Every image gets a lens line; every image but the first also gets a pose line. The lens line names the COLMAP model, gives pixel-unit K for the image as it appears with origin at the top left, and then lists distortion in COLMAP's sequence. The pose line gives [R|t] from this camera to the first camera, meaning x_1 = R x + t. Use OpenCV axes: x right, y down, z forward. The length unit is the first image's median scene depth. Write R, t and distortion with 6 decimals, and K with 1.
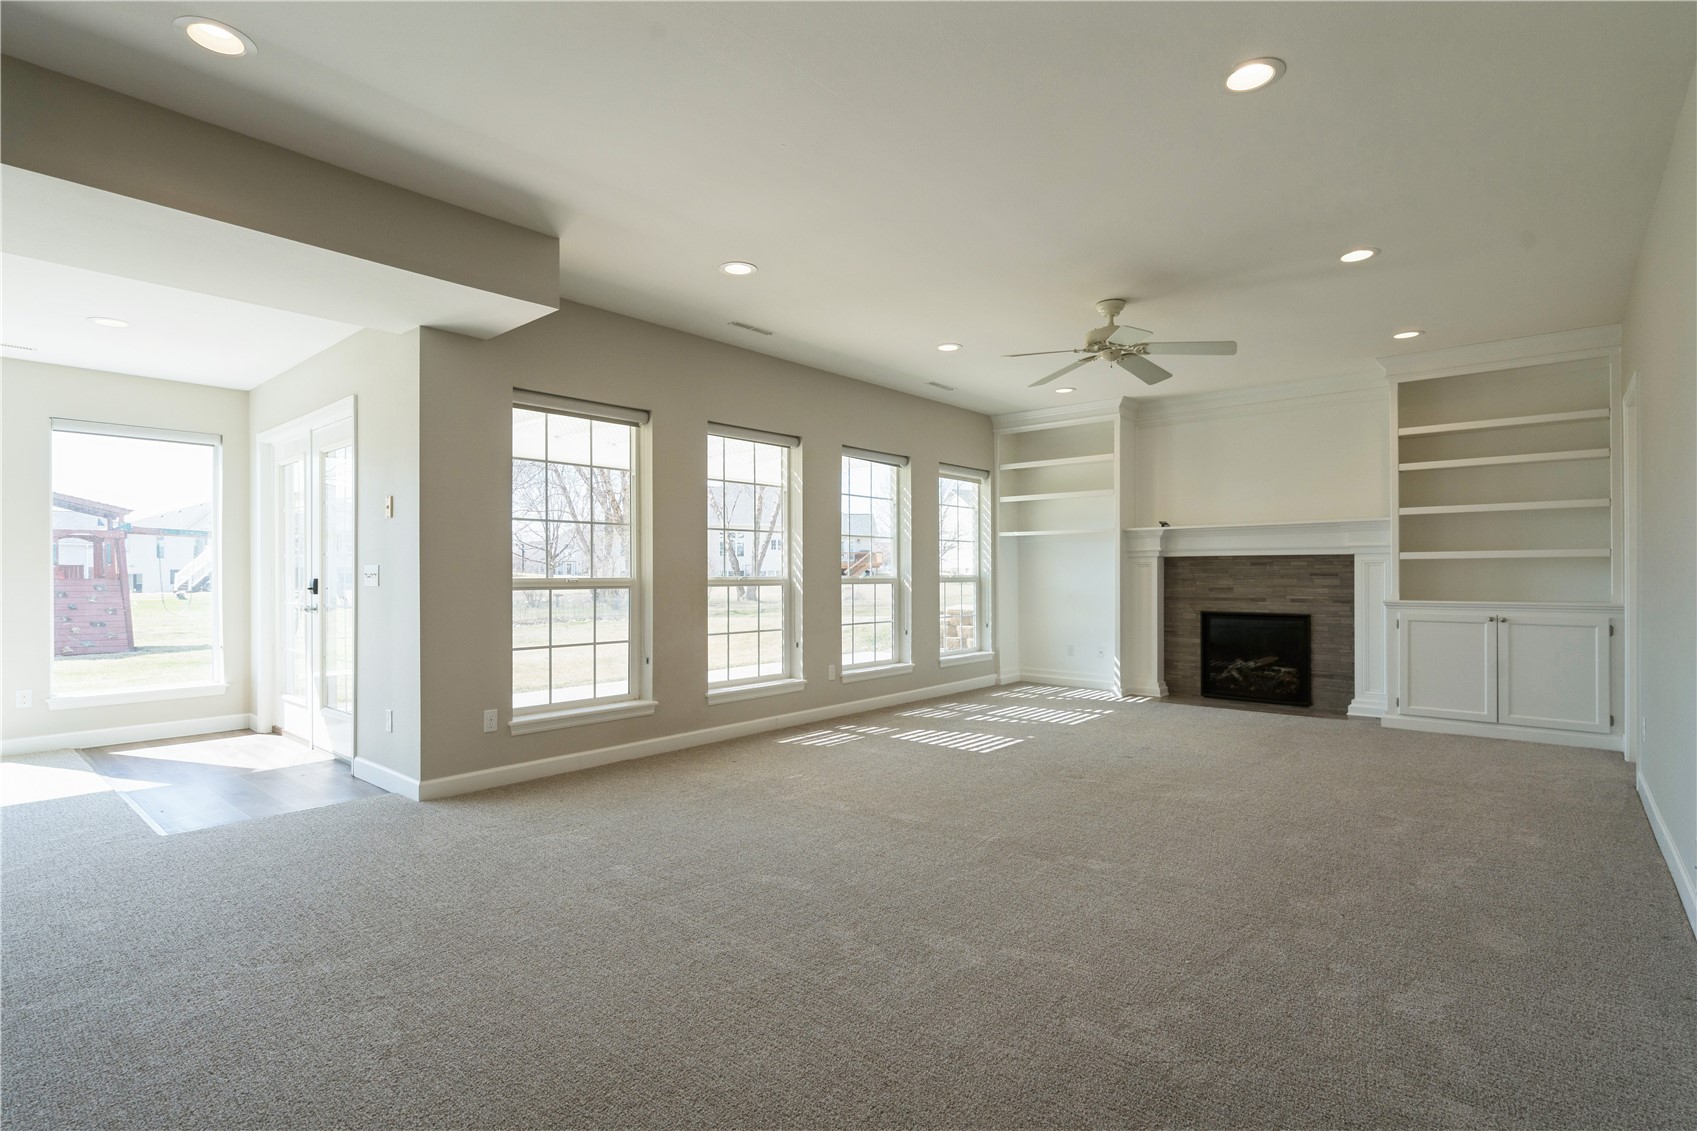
lens RADIAL K [[808.5, 0, 852.8], [0, 808.5, 572.3], [0, 0, 1]] dist [0.000788, -0.000001]
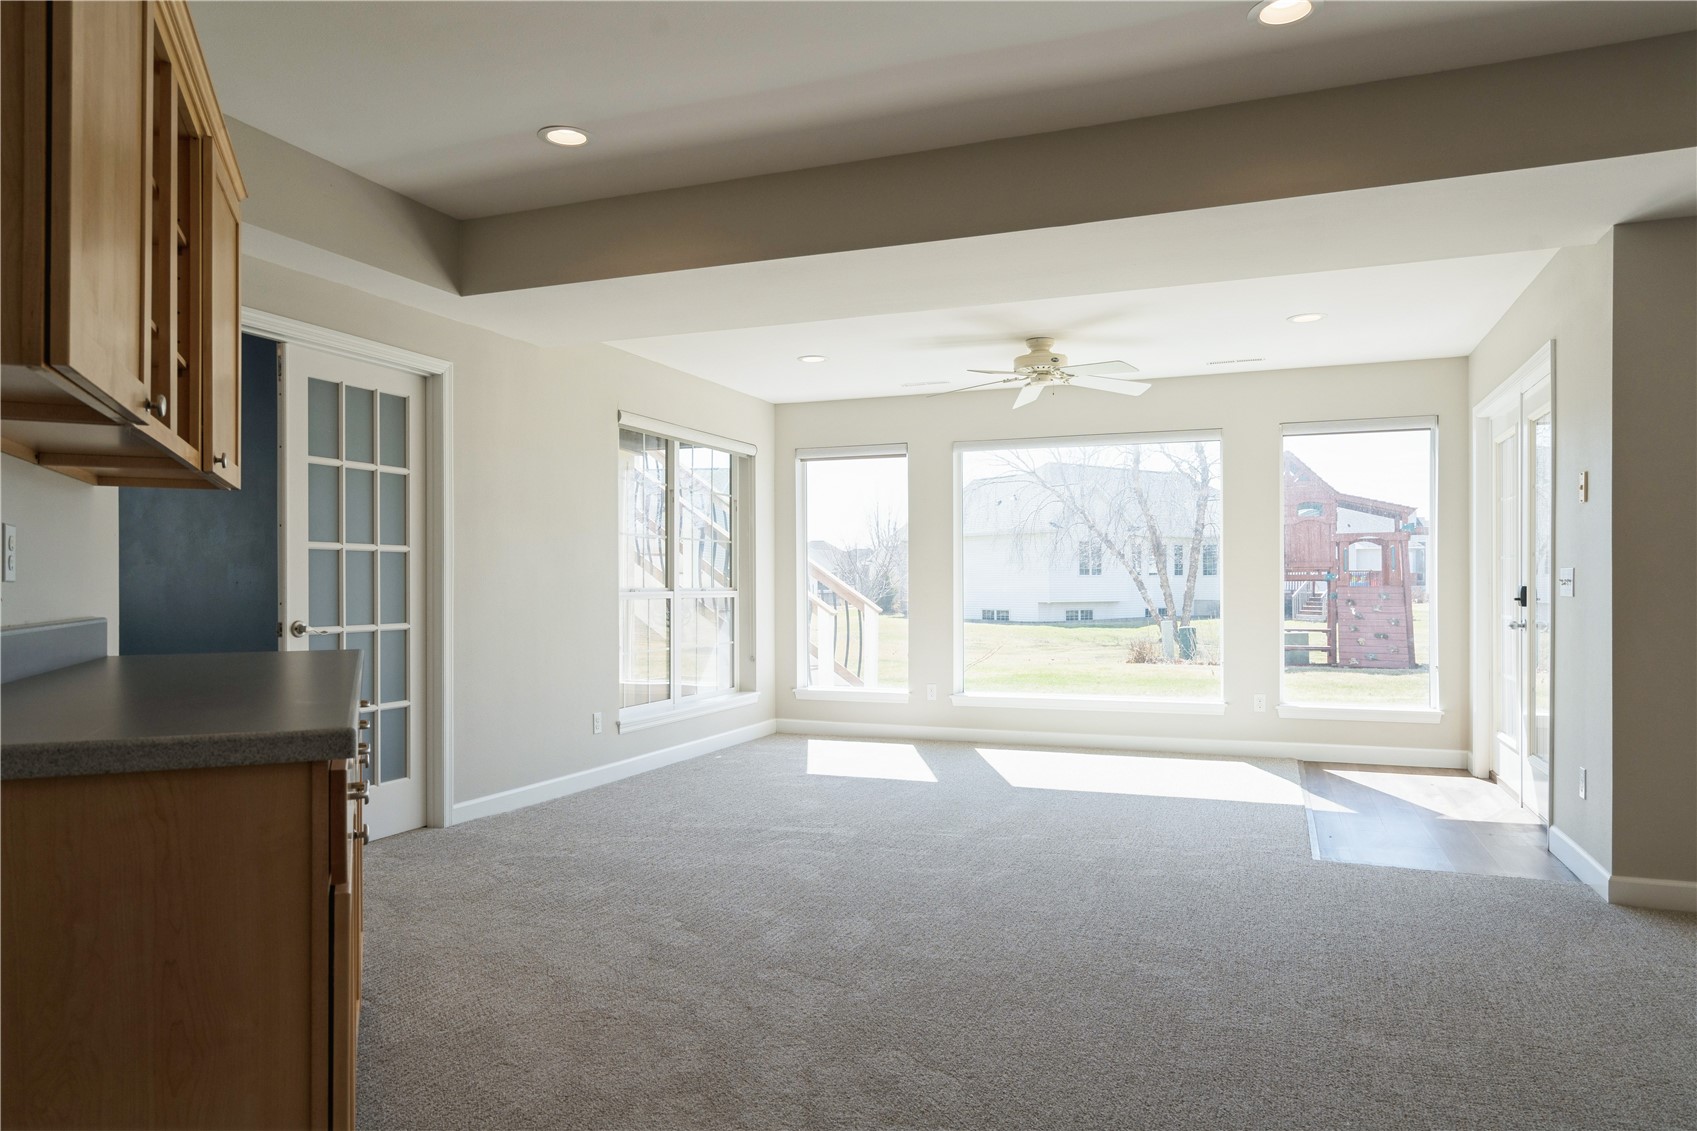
lens RADIAL K [[1114.6, 0, 847.8], [0, 1114.6, 575.8], [0, 0, 1]] dist [0.000917, 0.001042]
pose [[0.335988, -0.005174, -0.941852, 0.127483], [0.003191, 0.999985, -0.004355, 0.000568], [0.941861, -0.001542, 0.336000, 0.040014]]
